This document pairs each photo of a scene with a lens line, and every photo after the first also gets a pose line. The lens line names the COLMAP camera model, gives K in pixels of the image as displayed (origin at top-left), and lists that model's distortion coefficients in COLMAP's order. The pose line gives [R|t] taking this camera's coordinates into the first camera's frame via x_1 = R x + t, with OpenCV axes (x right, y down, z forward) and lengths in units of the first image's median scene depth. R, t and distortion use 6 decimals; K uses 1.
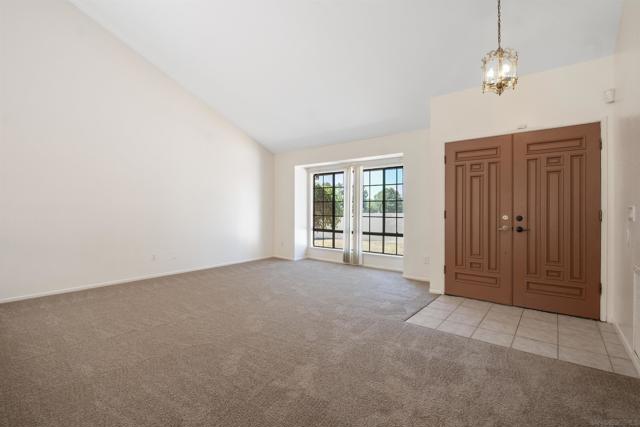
lens RADIAL K [[295.6, 0, 322.5], [0, 295.6, 209.6], [0, 0, 1]] dist [-0.013570, 0.000207]
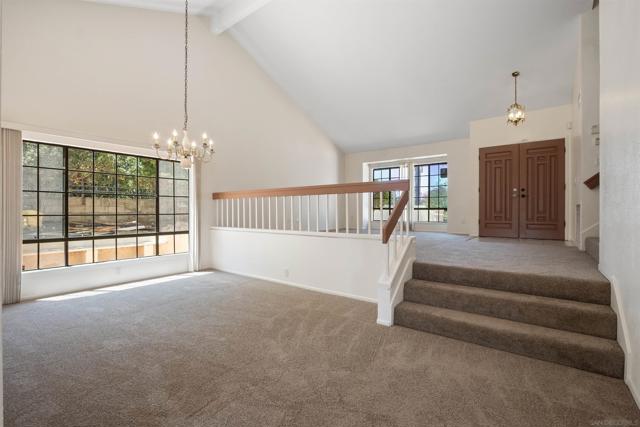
lens RADIAL K [[302.2, 0, 320.0], [0, 302.2, 213.5], [0, 0, 1]] dist [-0.005072, -0.000507]
pose [[0.999435, 0.000357, 0.033602, -0.628974], [-0.000462, 0.999995, 0.003107, 0.164364], [-0.033601, -0.003121, 0.999430, -0.801294]]
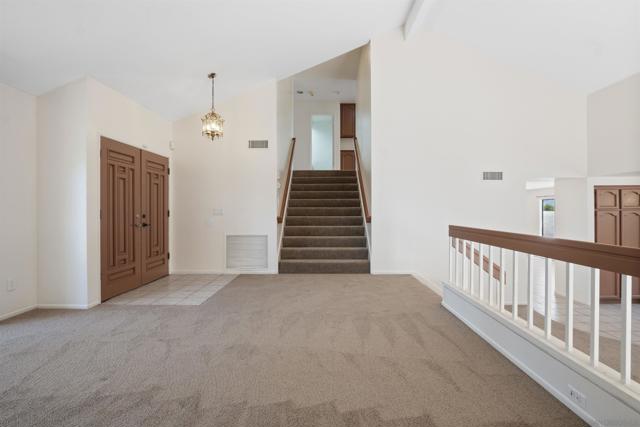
lens RADIAL K [[291.9, 0, 322.5], [0, 291.9, 213.1], [0, 0, 1]] dist [-0.003001, -0.000045]
pose [[-0.615031, -0.007470, 0.788468, -0.787260], [0.002809, 0.999928, 0.011665, 0.003214], [-0.788498, 0.009389, -0.614965, 1.118995]]
